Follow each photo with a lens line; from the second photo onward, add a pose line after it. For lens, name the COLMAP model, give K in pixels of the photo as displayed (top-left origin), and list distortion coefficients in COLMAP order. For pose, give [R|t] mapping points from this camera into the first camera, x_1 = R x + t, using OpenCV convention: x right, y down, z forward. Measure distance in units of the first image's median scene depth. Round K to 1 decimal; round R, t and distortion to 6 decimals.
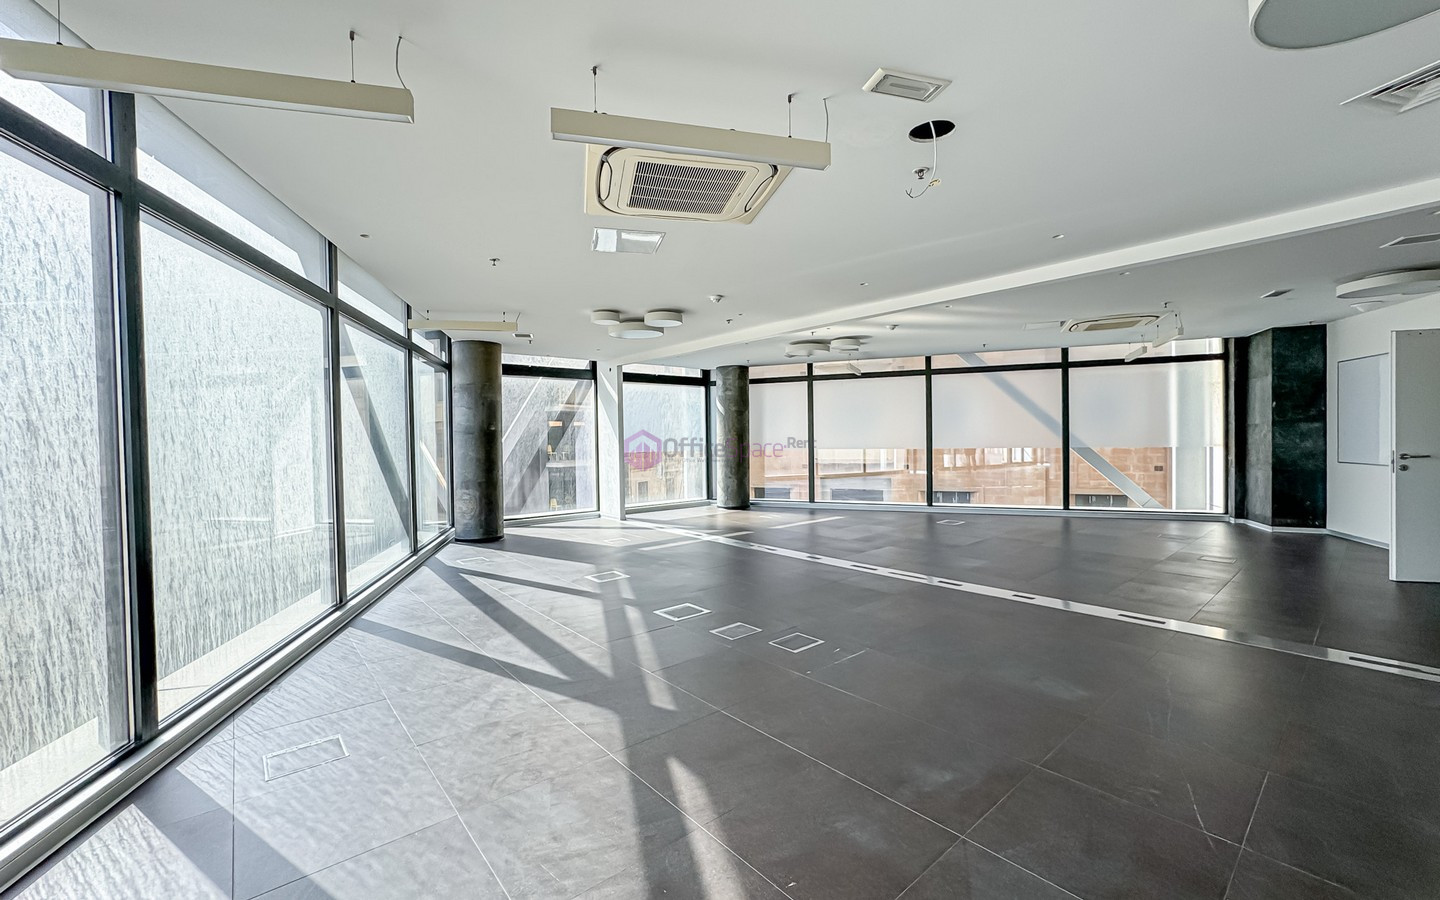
lens RADIAL K [[583.3, 0, 718.2], [0, 583.3, 448.7], [0, 0, 1]] dist [-0.041724, 0.017842]
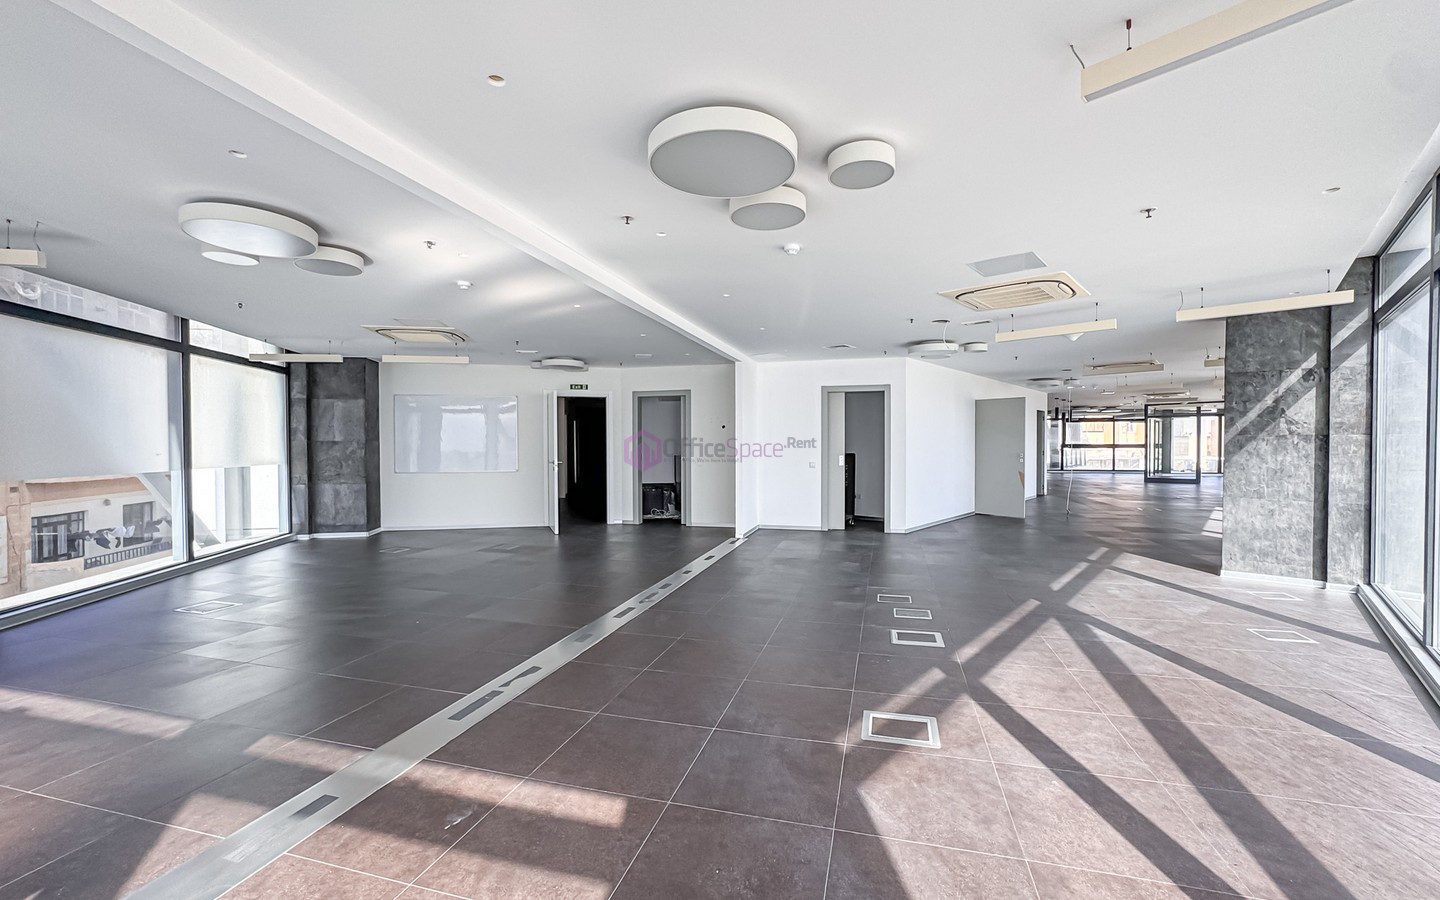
lens RADIAL K [[583.3, 0, 718.2], [0, 583.3, 448.7], [0, 0, 1]] dist [-0.041724, 0.017842]
pose [[-0.553672, 0.011604, 0.832654, -0.818277], [0.028140, 0.999593, 0.004781, -0.034657], [-0.832259, 0.026078, -0.553773, 2.220099]]
